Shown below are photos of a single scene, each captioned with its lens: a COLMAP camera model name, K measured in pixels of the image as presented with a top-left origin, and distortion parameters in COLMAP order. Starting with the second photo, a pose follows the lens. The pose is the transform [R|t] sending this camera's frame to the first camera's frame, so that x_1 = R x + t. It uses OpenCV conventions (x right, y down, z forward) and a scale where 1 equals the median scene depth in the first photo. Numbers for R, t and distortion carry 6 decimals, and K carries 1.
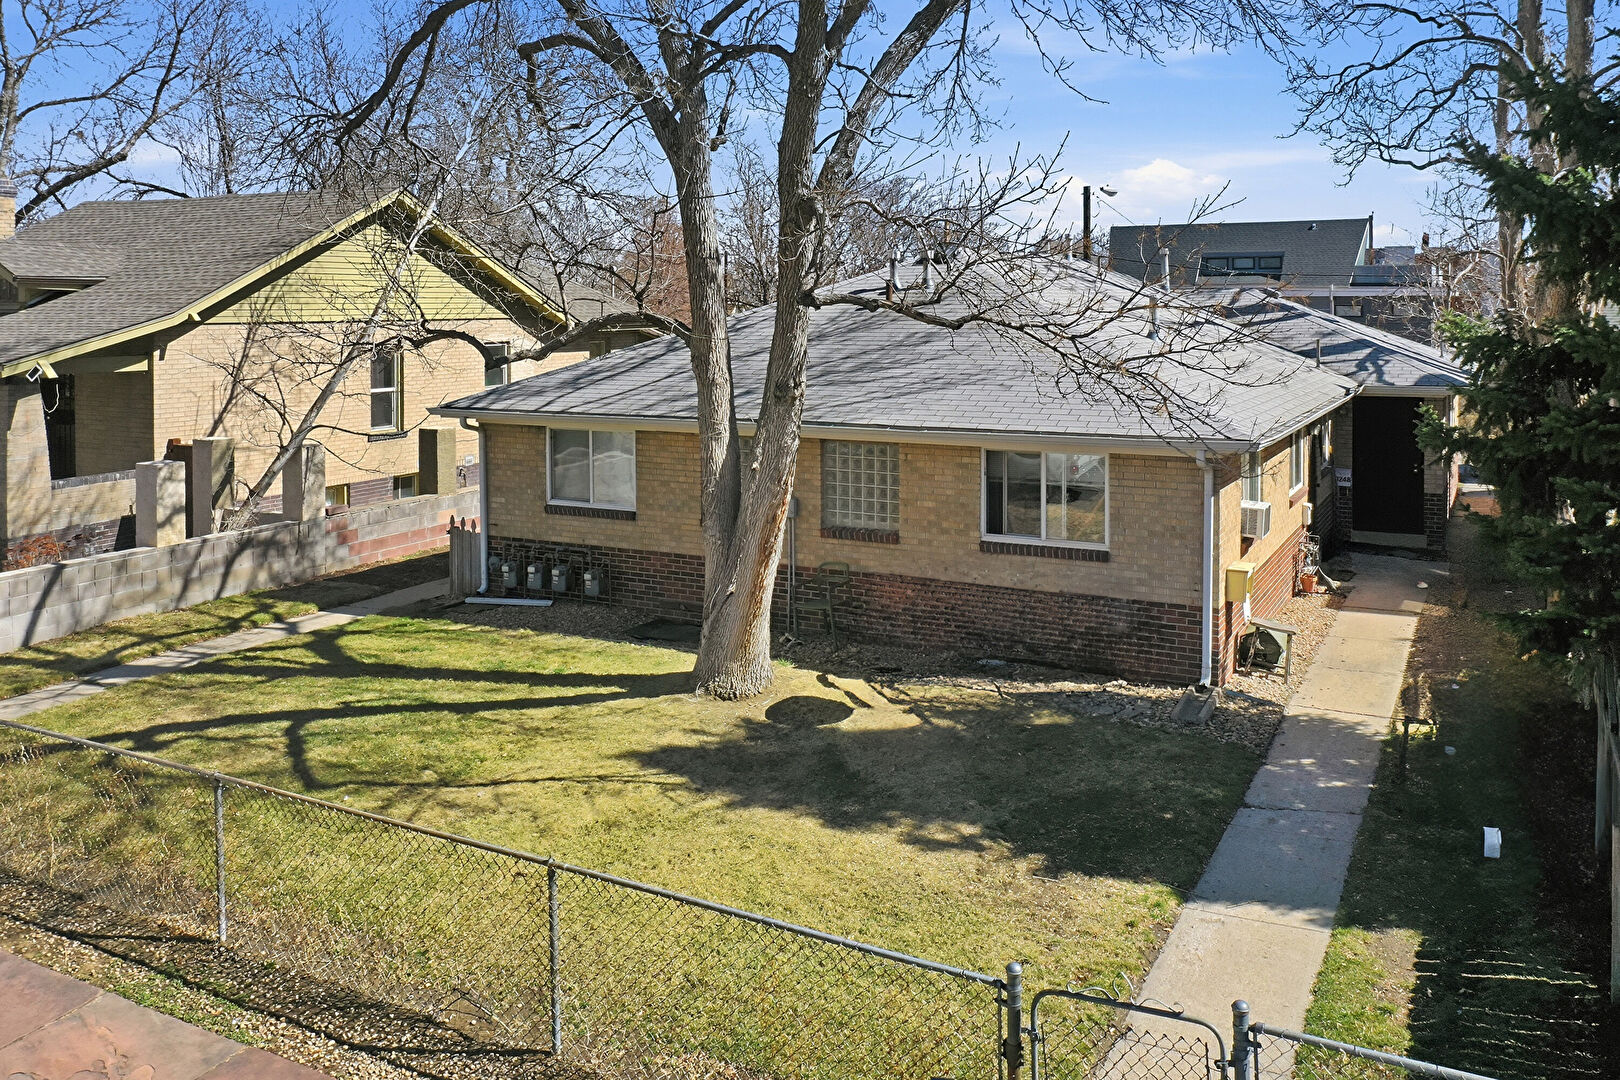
lens RADIAL K [[1278.7, 0, 786.6], [0, 1278.7, 325.3], [0, 0, 1]] dist [-0.009382, -0.007022]
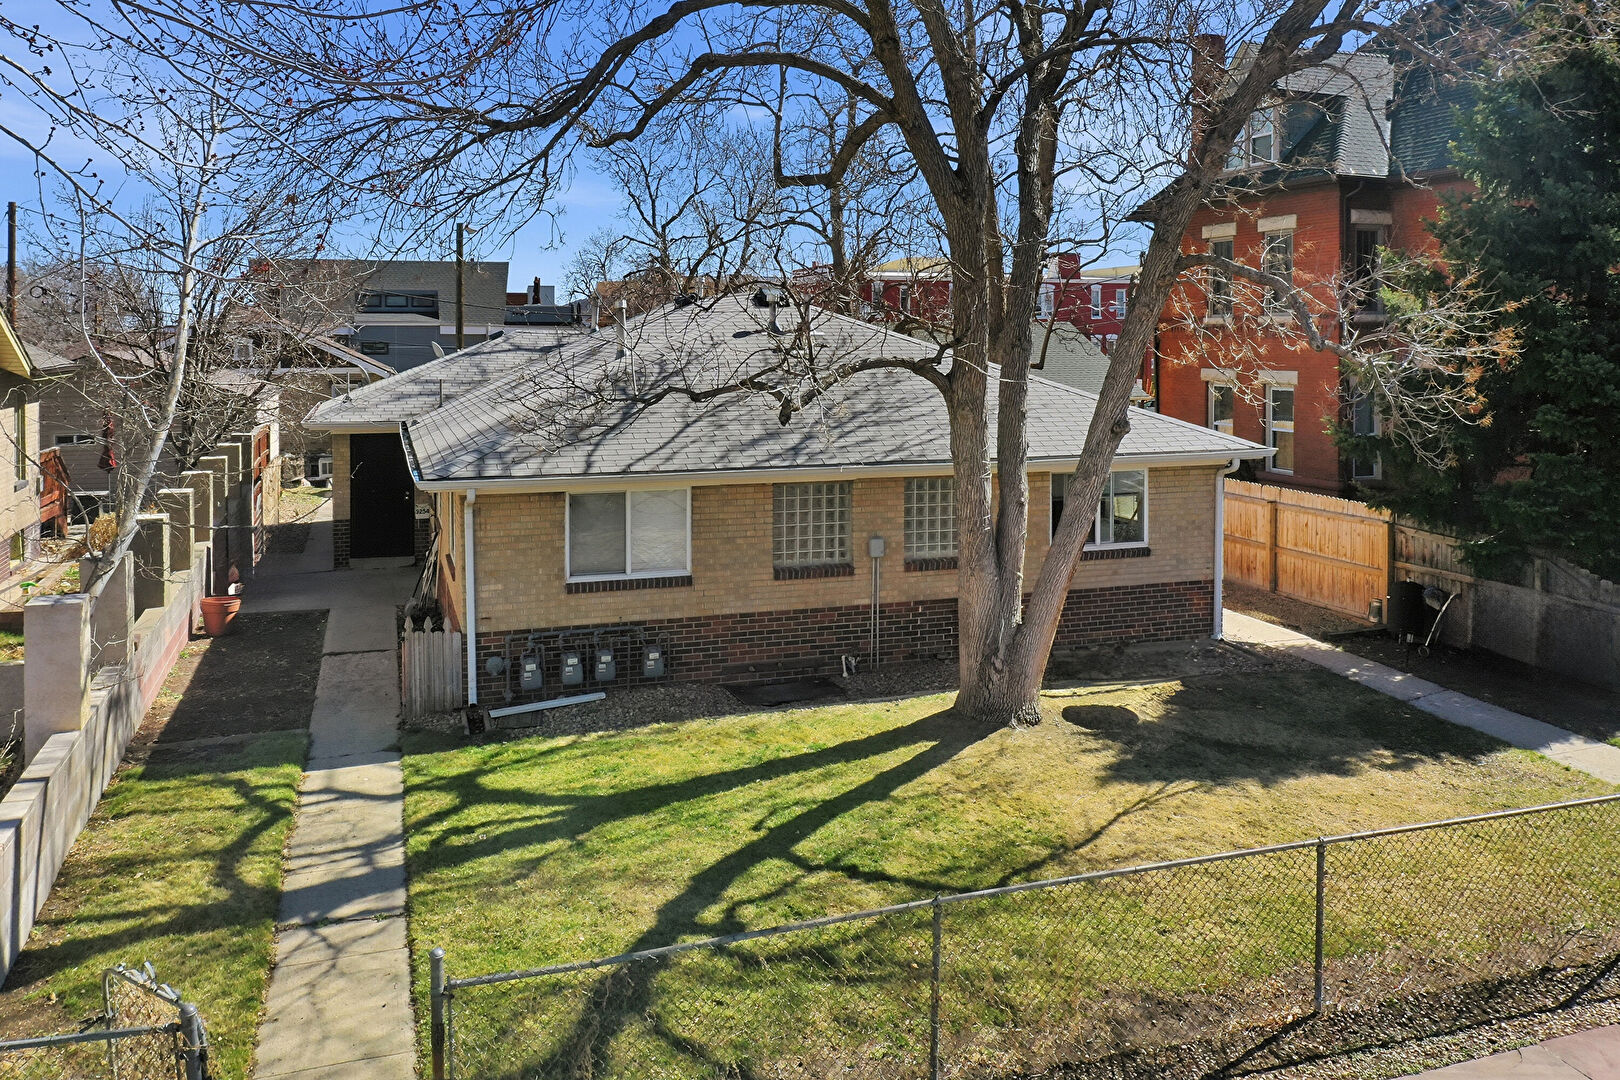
lens RADIAL K [[1301.2, 0, 753.4], [0, 1301.2, 380.6], [0, 0, 1]] dist [-0.023697, -0.000130]
pose [[0.705287, -0.021215, 0.708604, -0.782890], [0.010927, 0.999759, 0.019056, -0.010452], [-0.708837, -0.005697, 0.705349, 0.336223]]
